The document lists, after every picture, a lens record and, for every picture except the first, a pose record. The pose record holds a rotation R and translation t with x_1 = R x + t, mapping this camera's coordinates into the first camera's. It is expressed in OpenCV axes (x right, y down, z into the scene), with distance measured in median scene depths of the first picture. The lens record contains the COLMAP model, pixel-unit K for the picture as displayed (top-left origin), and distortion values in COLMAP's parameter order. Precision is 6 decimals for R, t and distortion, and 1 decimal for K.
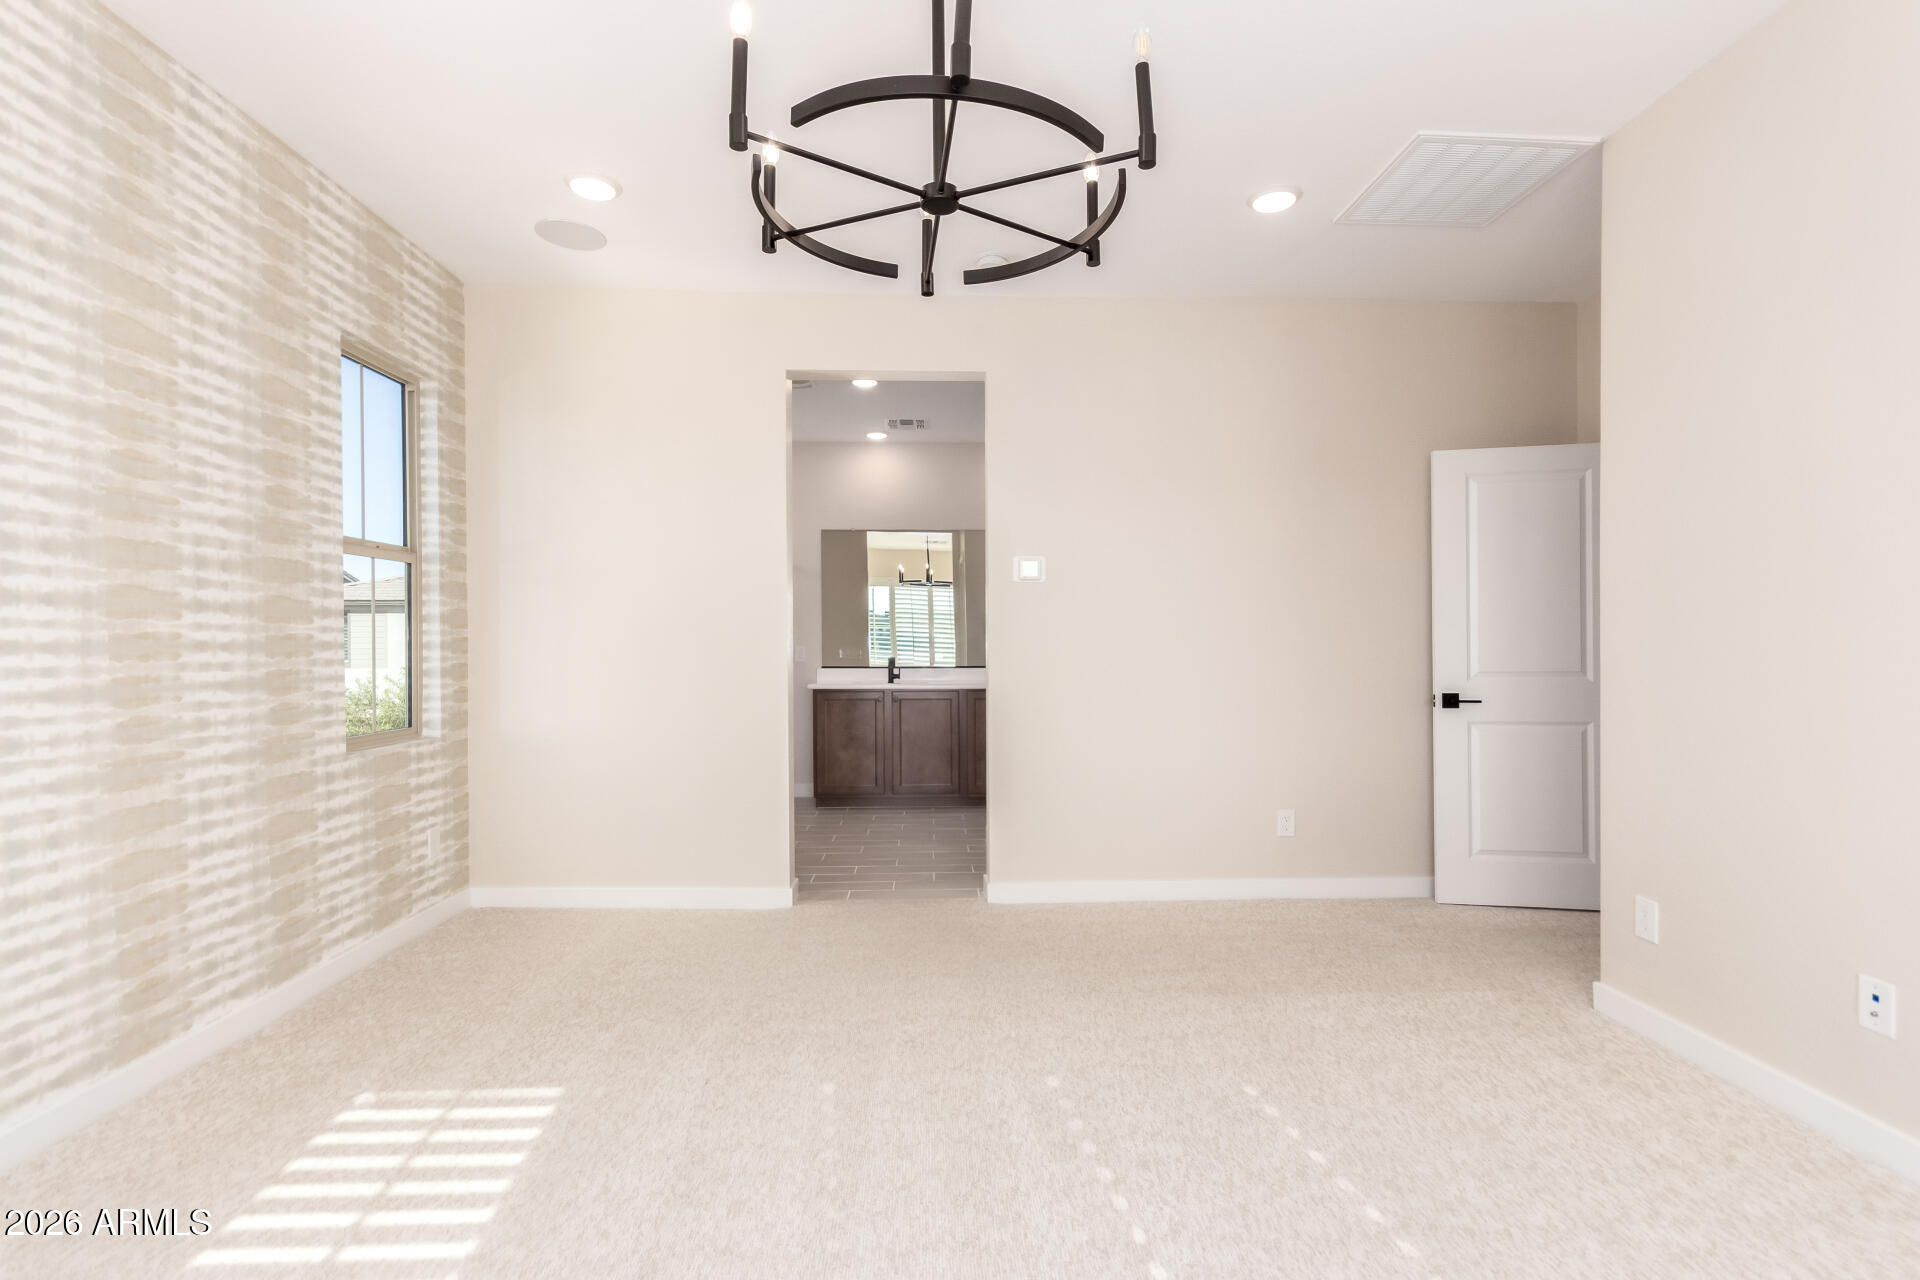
lens RADIAL K [[884.2, 0, 968.6], [0, 884.2, 641.3], [0, 0, 1]] dist [0.005723, -0.000395]
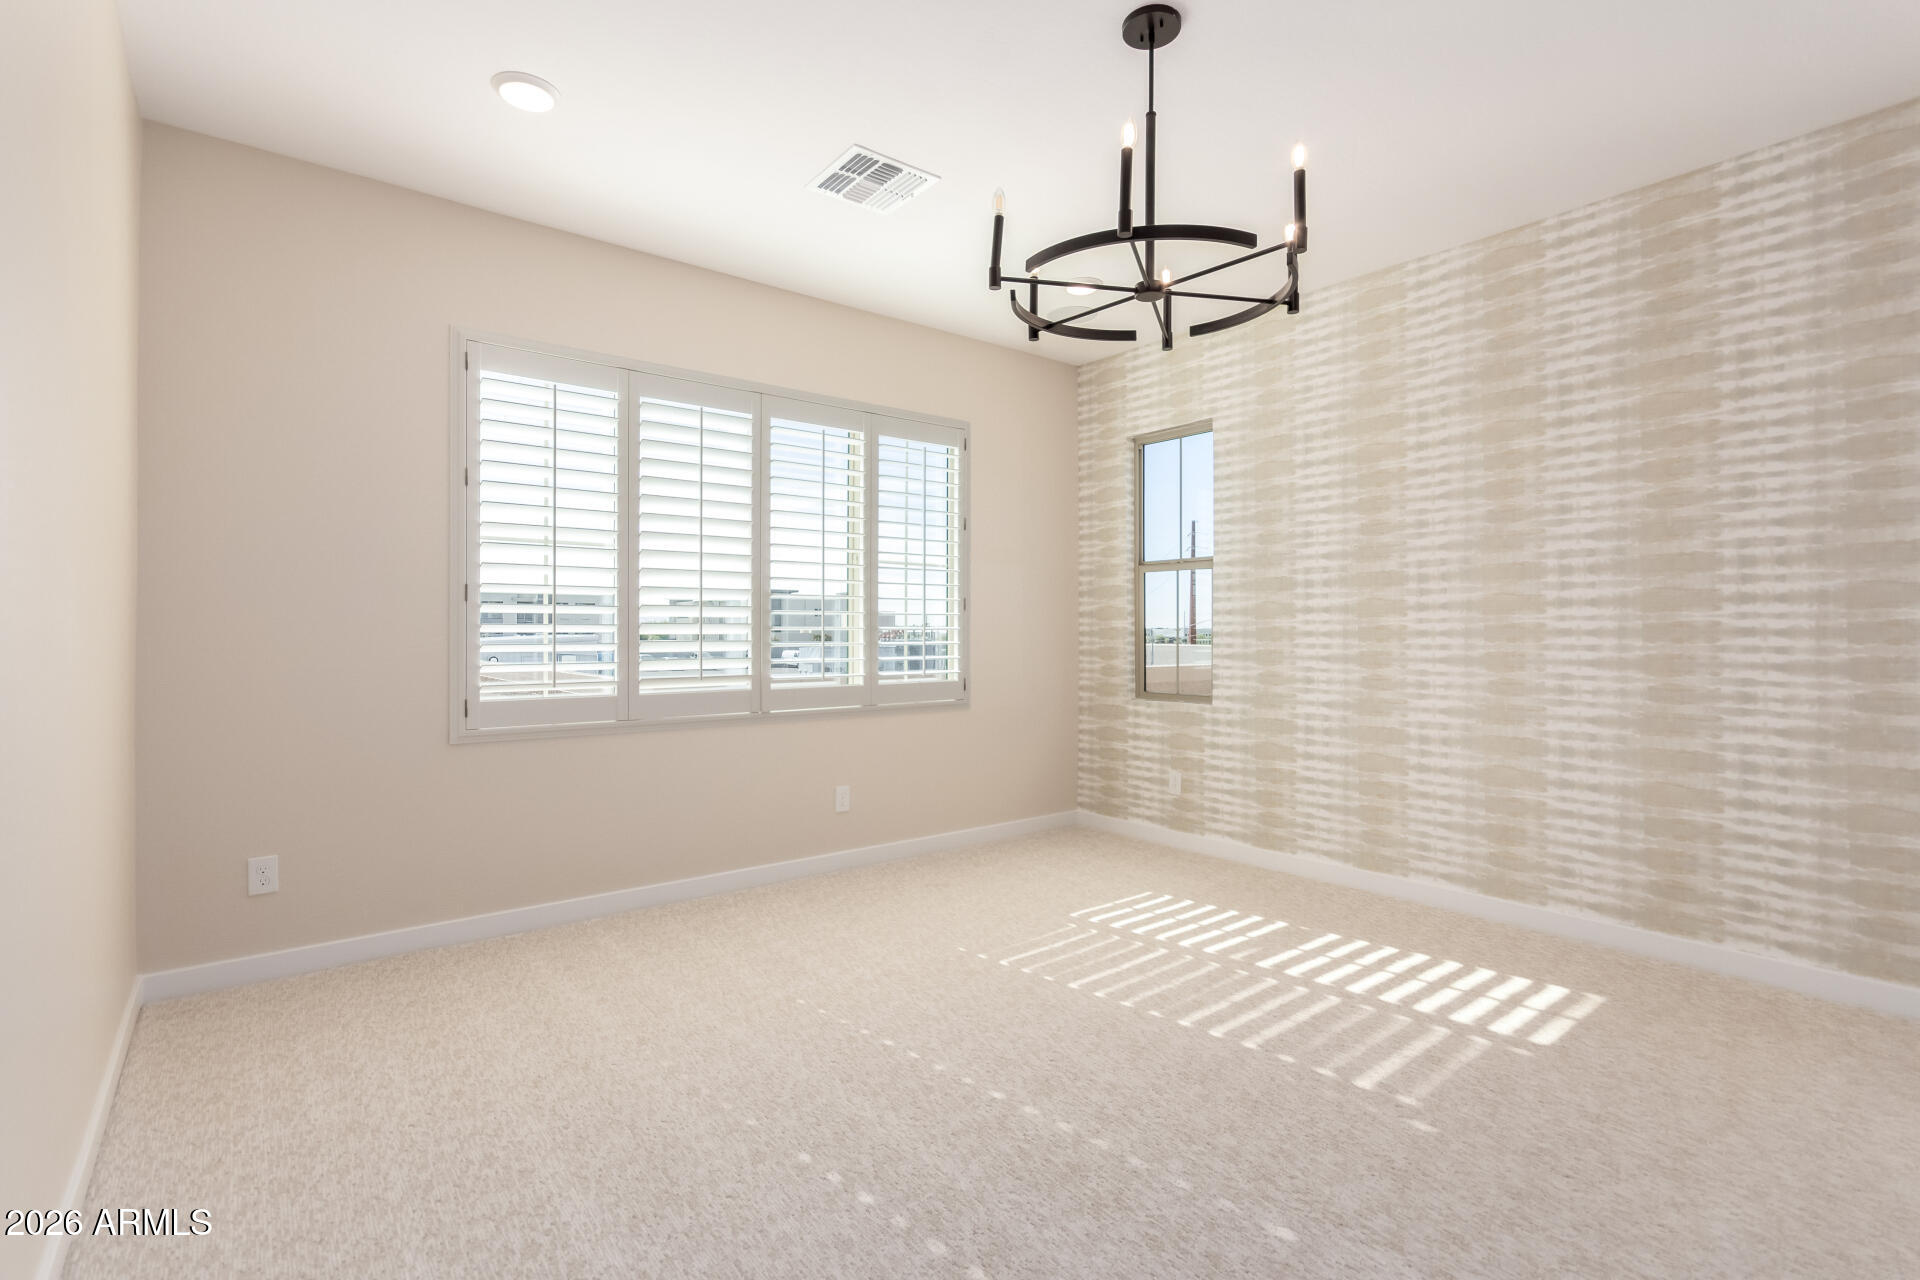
lens RADIAL K [[884.2, 0, 969.0], [0, 884.2, 631.7], [0, 0, 1]] dist [0.005723, -0.000395]
pose [[-0.800087, -0.000904, -0.599884, 0.655735], [0.001556, 0.999992, -0.003582, 0.007337], [0.599882, -0.003799, -0.800079, 1.280795]]
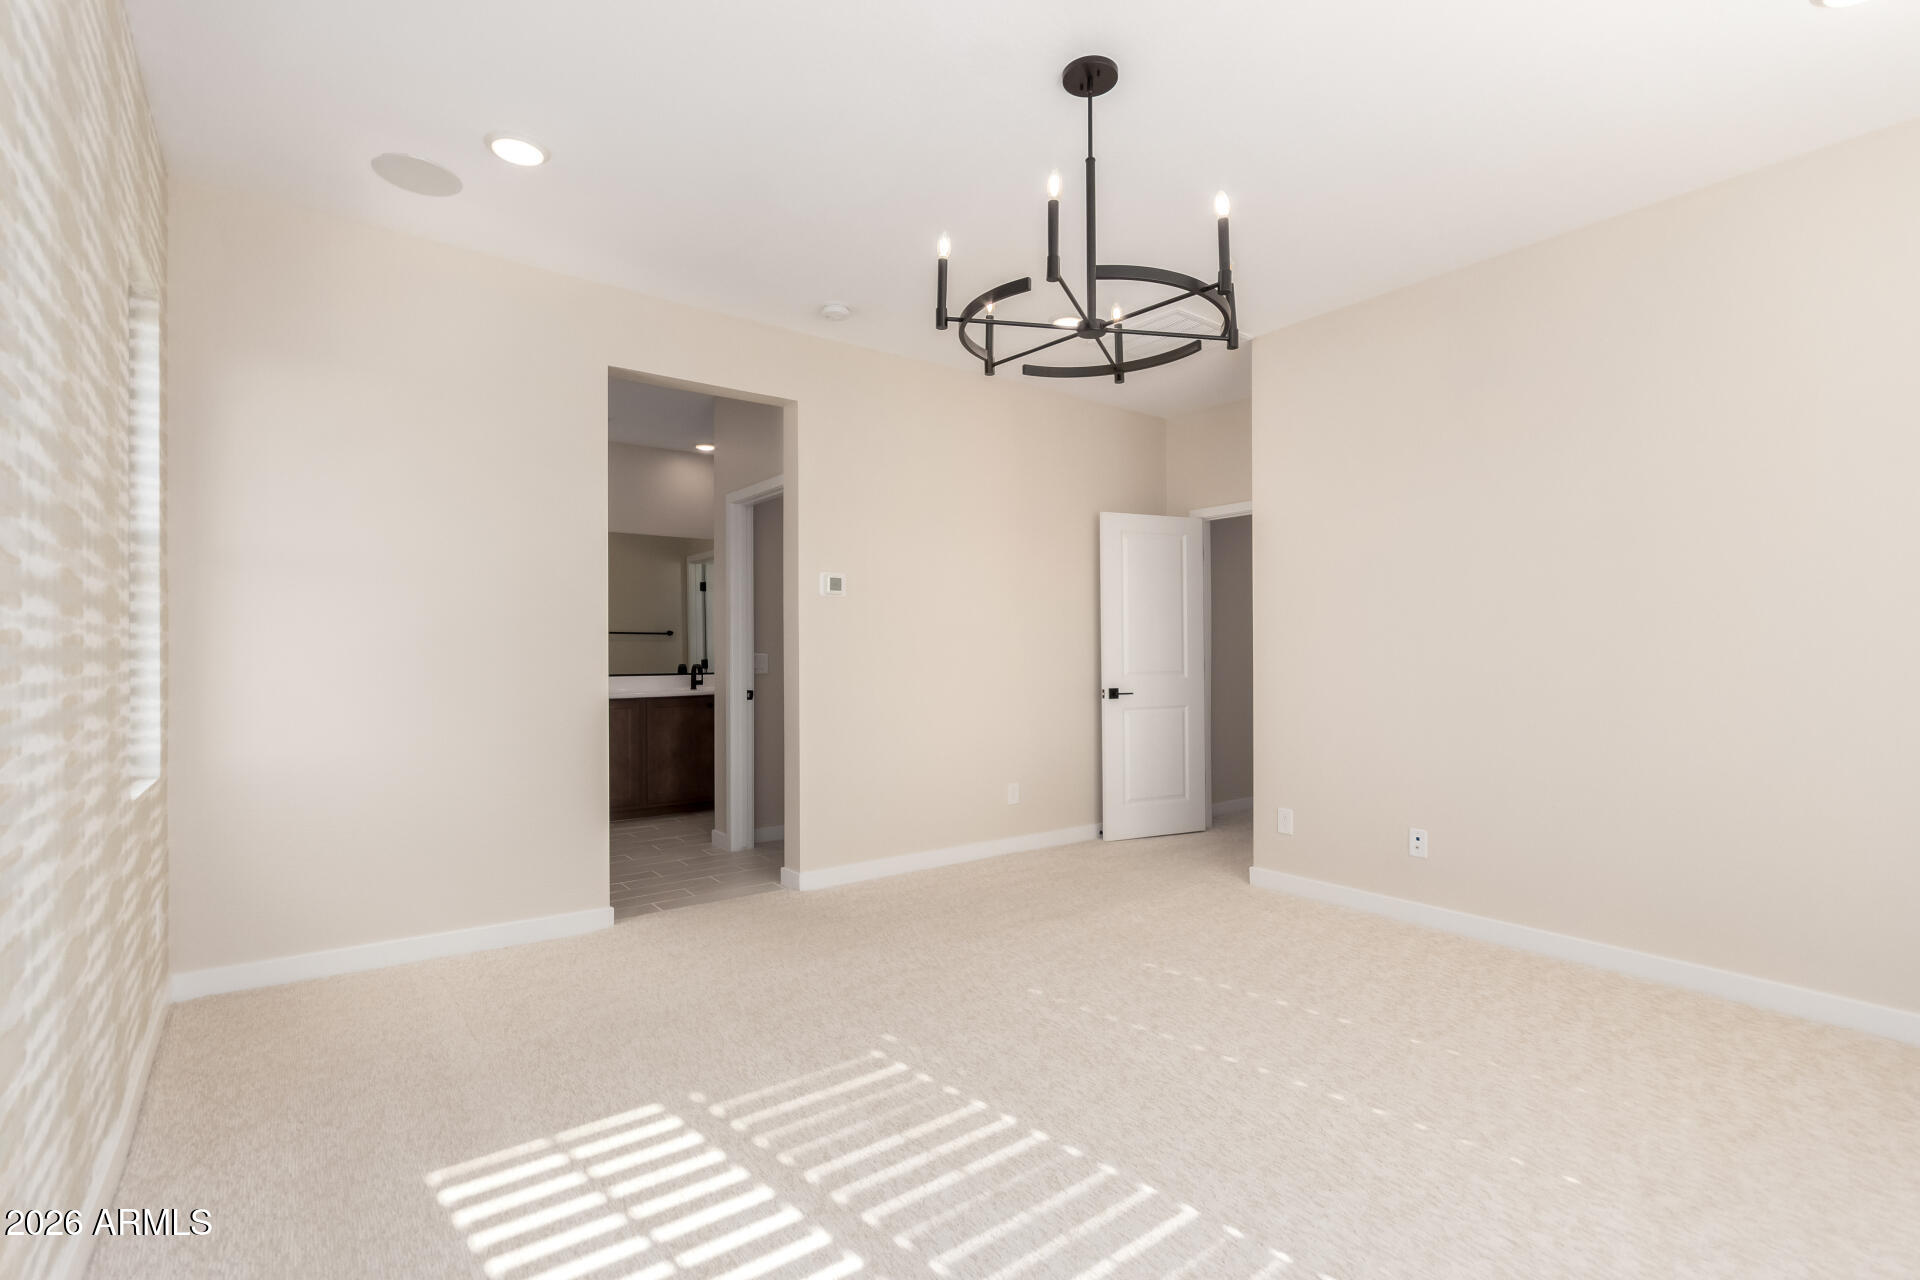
lens RADIAL K [[884.2, 0, 958.8], [0, 884.2, 639.3], [0, 0, 1]] dist [0.005723, -0.000395]
pose [[0.821552, 0.009778, 0.570050, -0.665711], [-0.003553, 0.999921, -0.012032, -0.000841], [-0.570123, 0.007860, 0.821522, -0.002706]]
